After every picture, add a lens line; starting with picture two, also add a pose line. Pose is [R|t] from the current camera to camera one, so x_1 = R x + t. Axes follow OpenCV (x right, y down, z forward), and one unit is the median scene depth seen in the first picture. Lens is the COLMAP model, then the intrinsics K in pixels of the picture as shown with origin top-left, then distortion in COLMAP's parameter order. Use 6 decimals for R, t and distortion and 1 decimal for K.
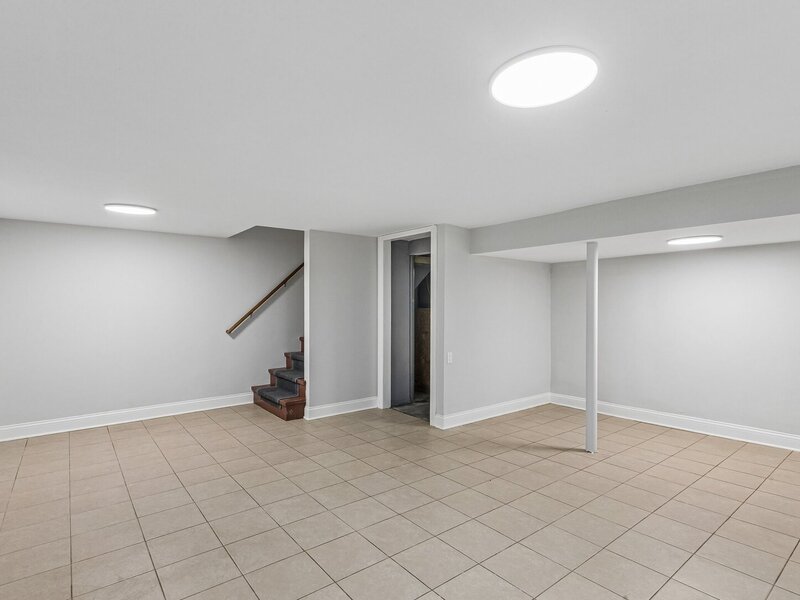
lens RADIAL K [[422.1, 0, 399.6], [0, 422.1, 305.0], [0, 0, 1]] dist [0.002985, 0.000682]
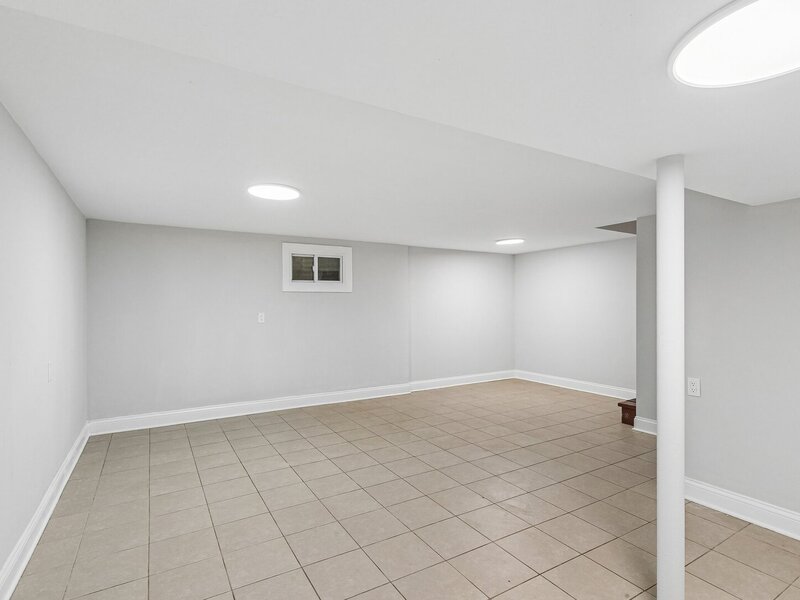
lens RADIAL K [[422.1, 0, 399.6], [0, 422.1, 305.0], [0, 0, 1]] dist [0.002985, 0.000682]
pose [[-0.135722, 0.002047, -0.990745, 0.840248], [0.005651, 0.999983, 0.001292, 0.003715], [0.990731, -0.005423, -0.135732, 0.708978]]
